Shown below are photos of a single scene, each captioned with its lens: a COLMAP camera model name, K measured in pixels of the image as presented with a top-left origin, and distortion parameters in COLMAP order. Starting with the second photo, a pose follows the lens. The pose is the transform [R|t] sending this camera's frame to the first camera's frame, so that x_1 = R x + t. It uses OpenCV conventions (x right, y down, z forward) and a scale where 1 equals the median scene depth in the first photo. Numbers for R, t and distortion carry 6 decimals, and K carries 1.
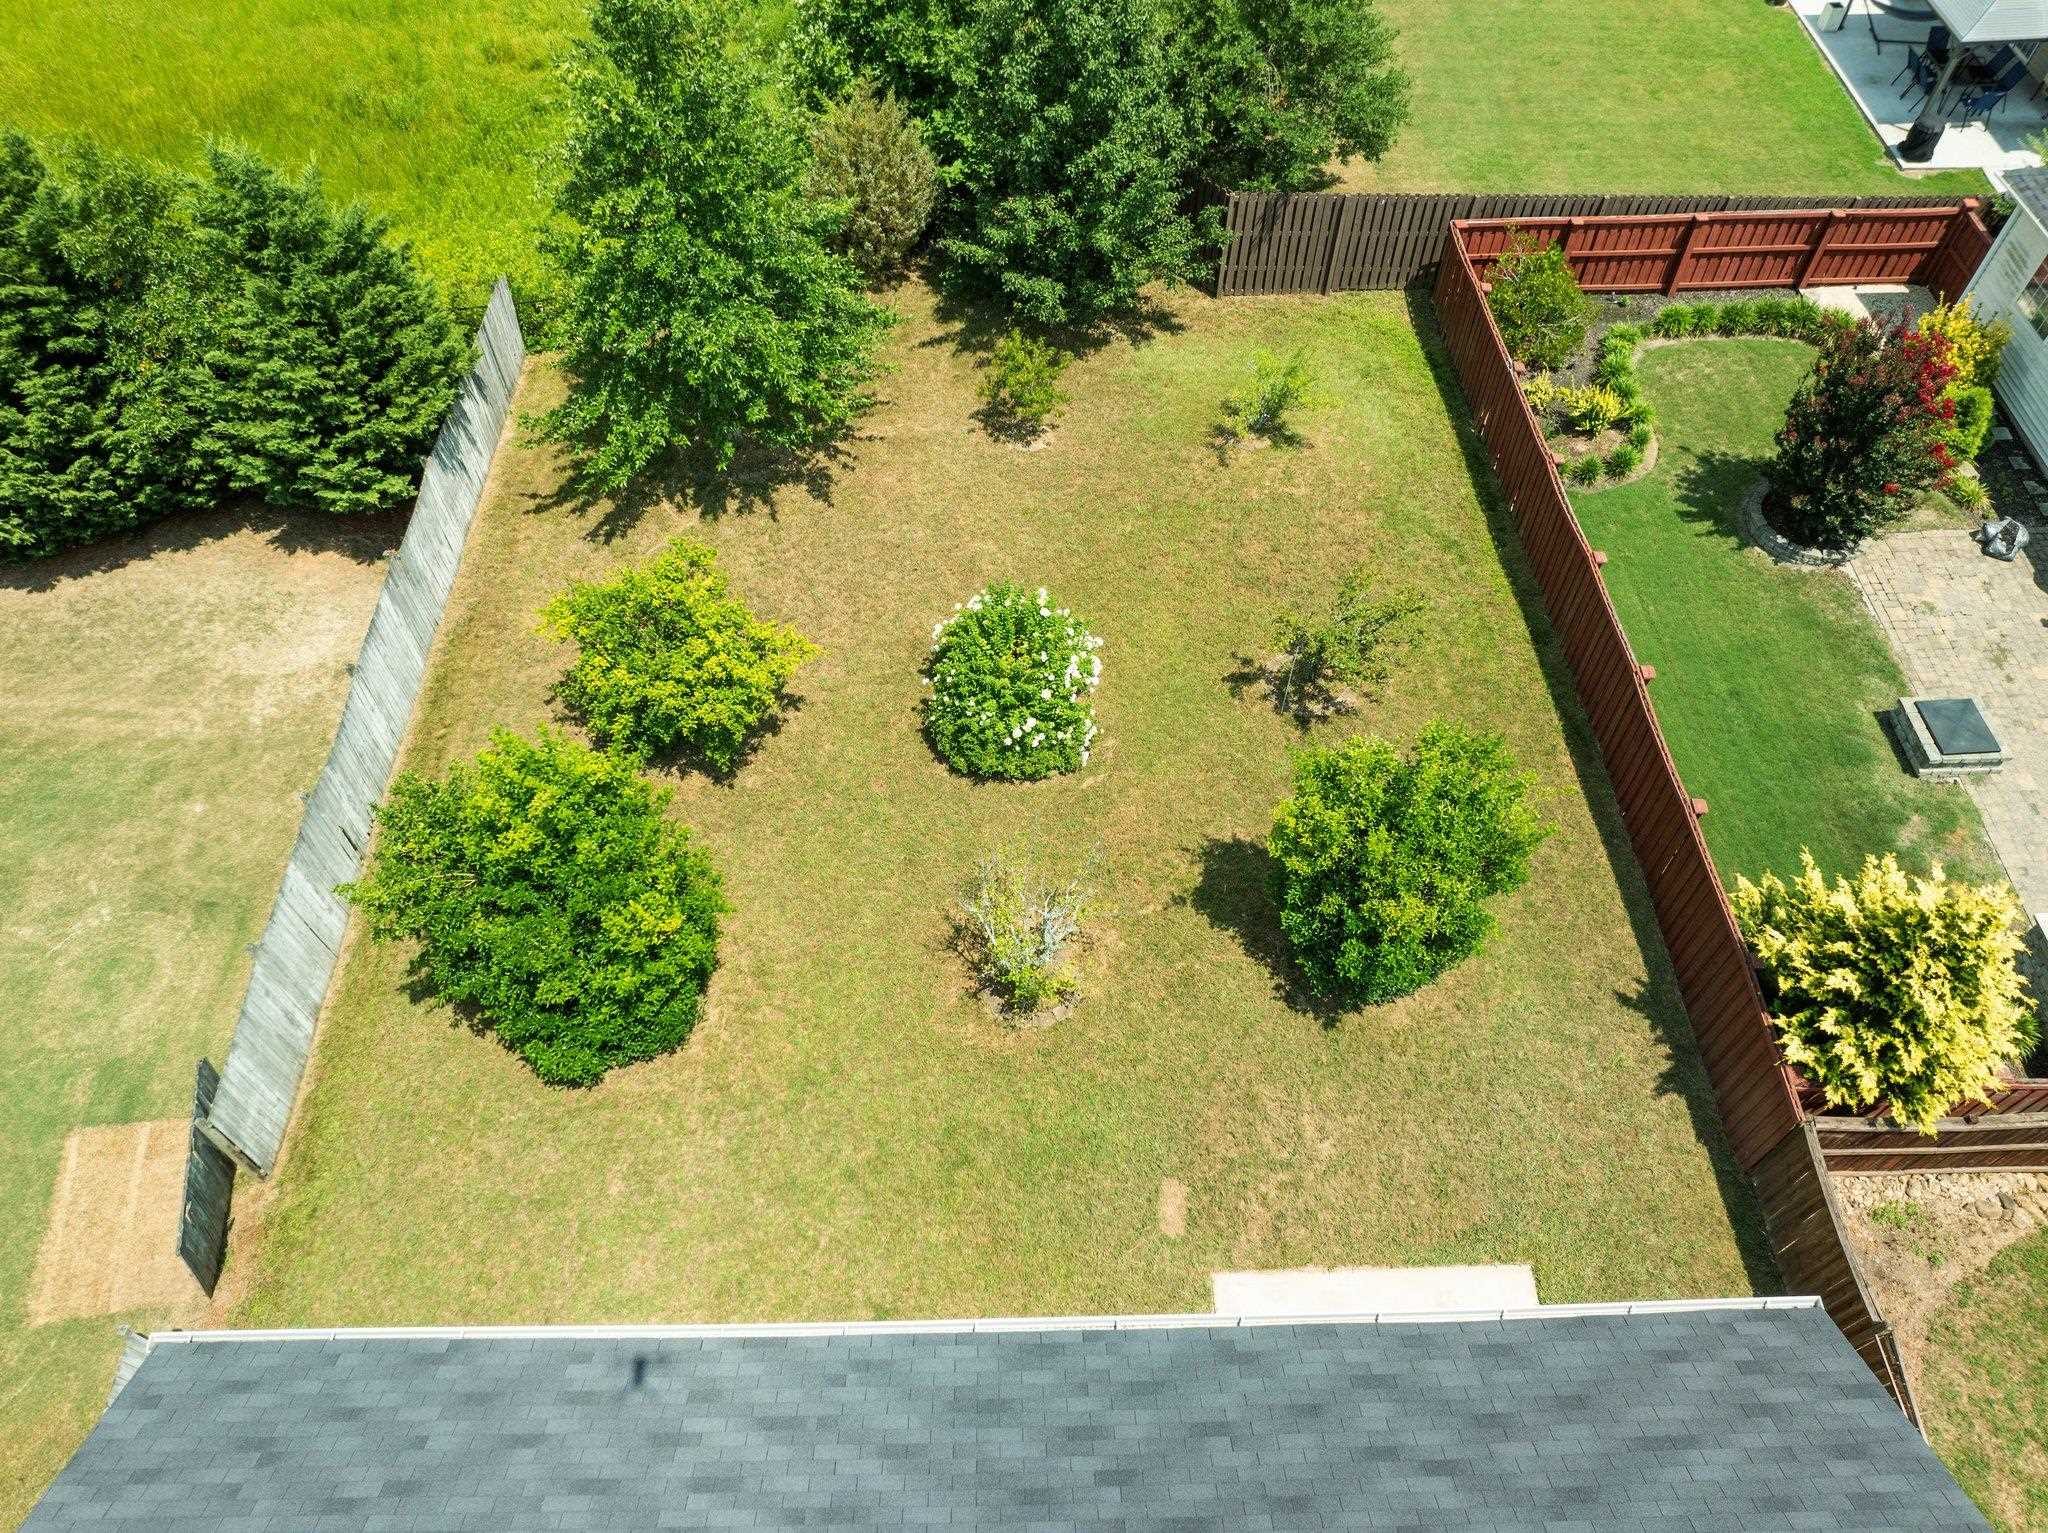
lens RADIAL K [[1442.2, 0, 1021.9], [0, 1442.2, 768.6], [0, 0, 1]] dist [-0.041317, 0.009768]
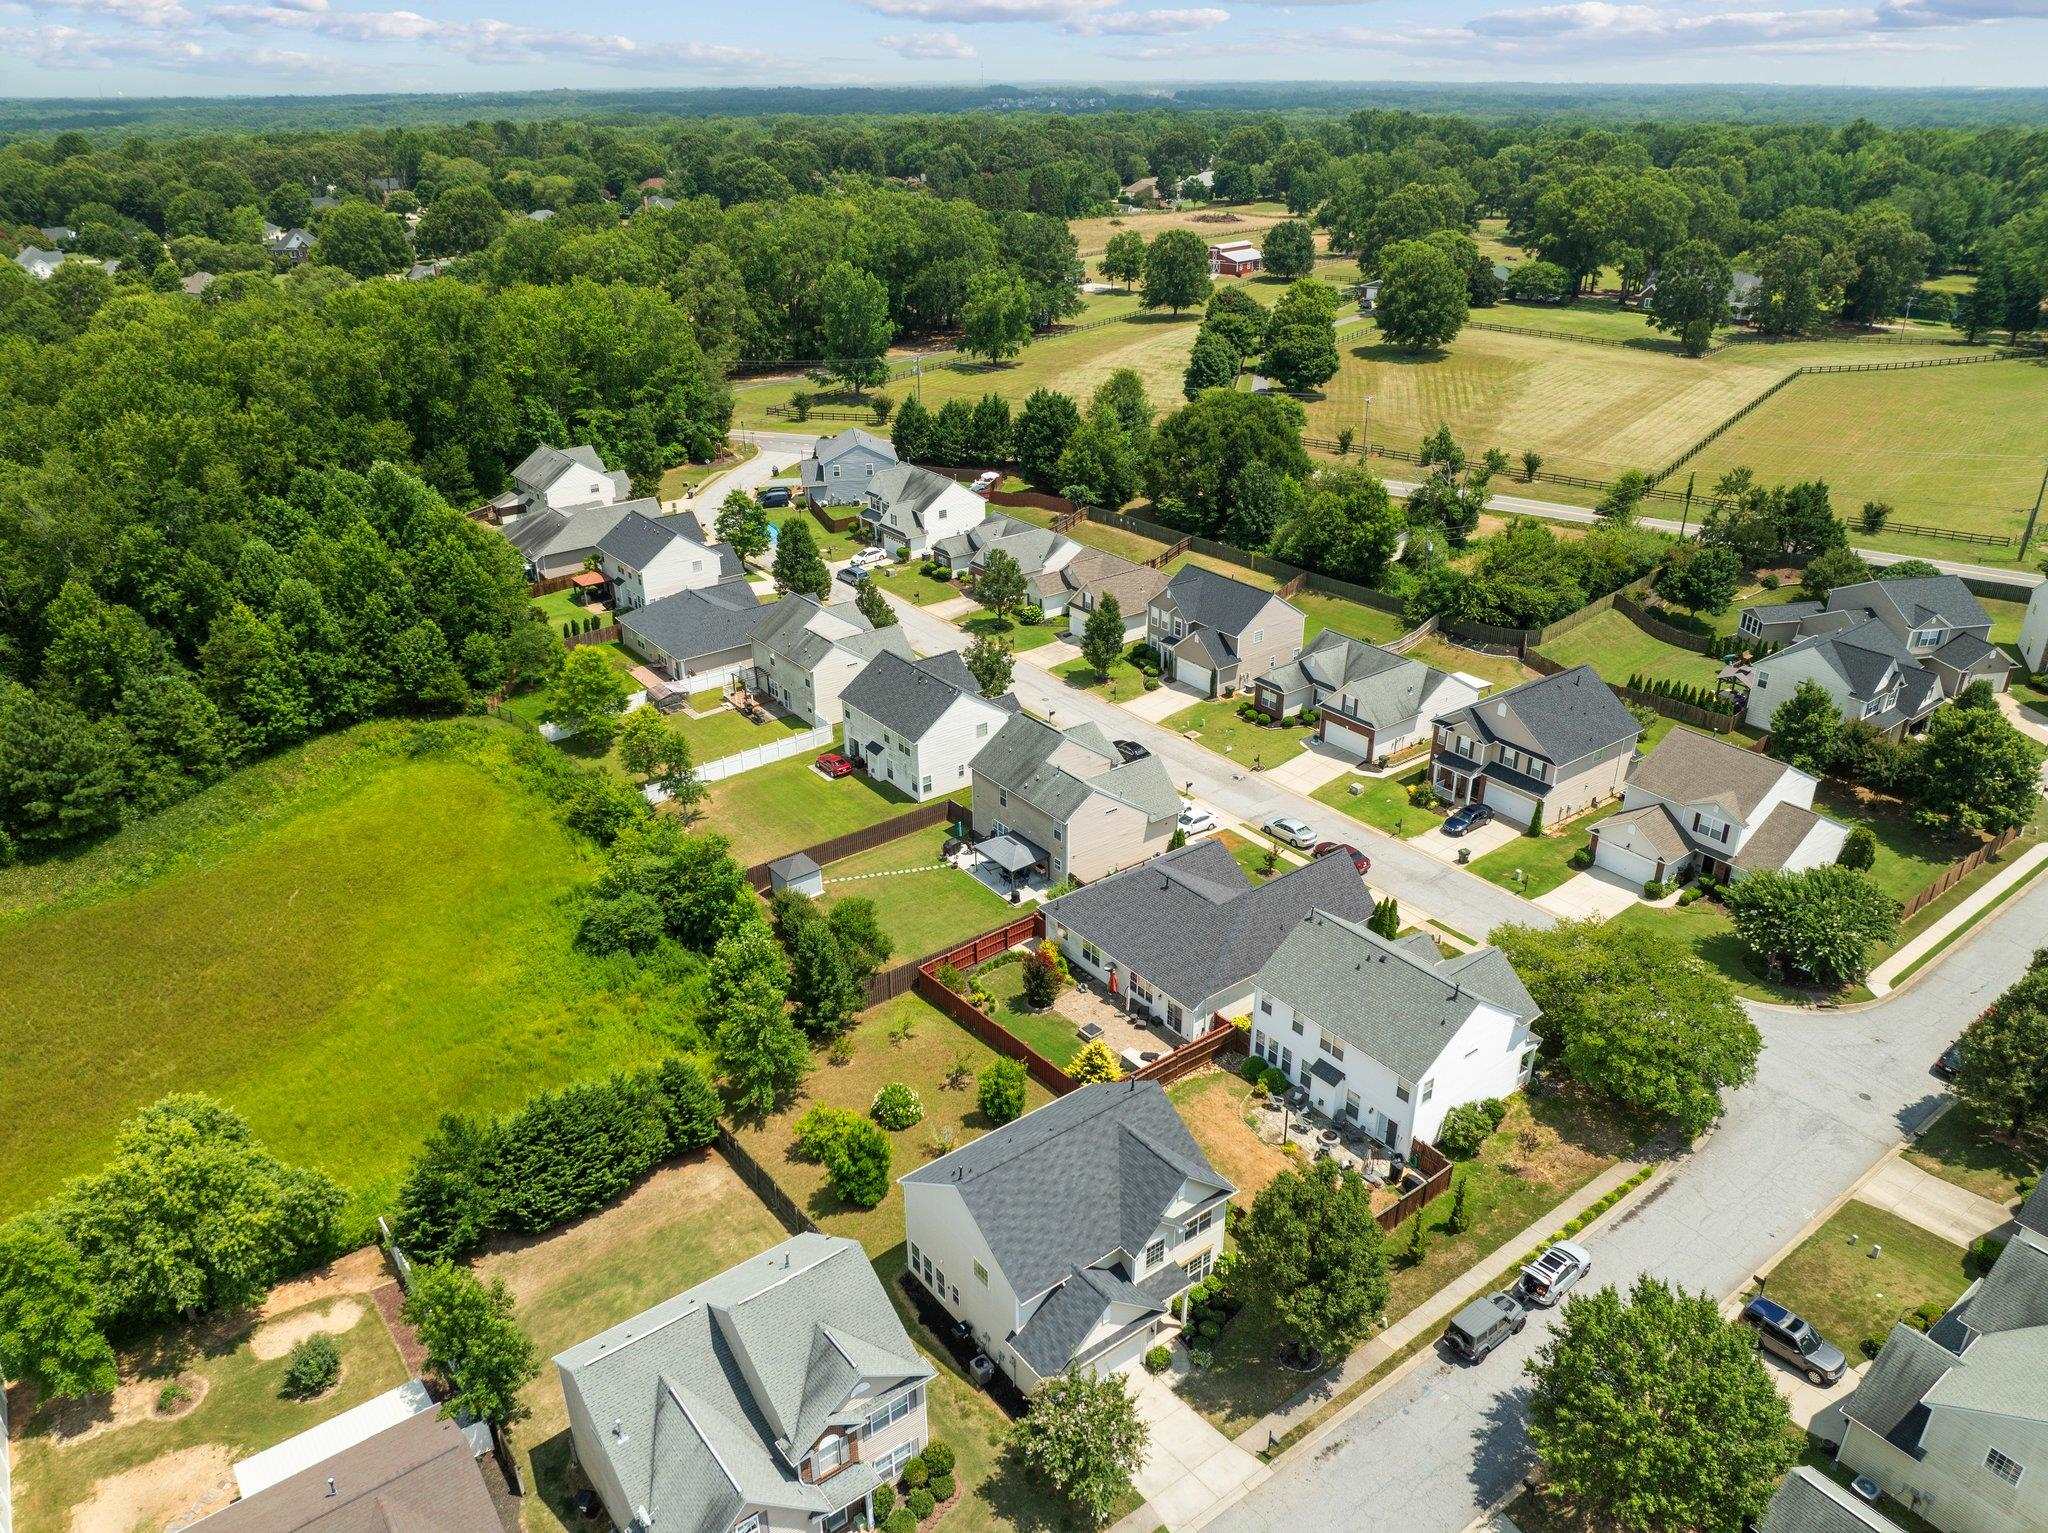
lens RADIAL K [[1442.2, 0, 1030.9], [0, 1442.2, 766.7], [0, 0, 1]] dist [-0.041317, 0.009768]
pose [[0.807445, -0.263323, 0.527915, -1.299640], [0.481645, 0.810979, -0.332160, 0.564559], [-0.340662, 0.522469, 0.781649, -2.268981]]
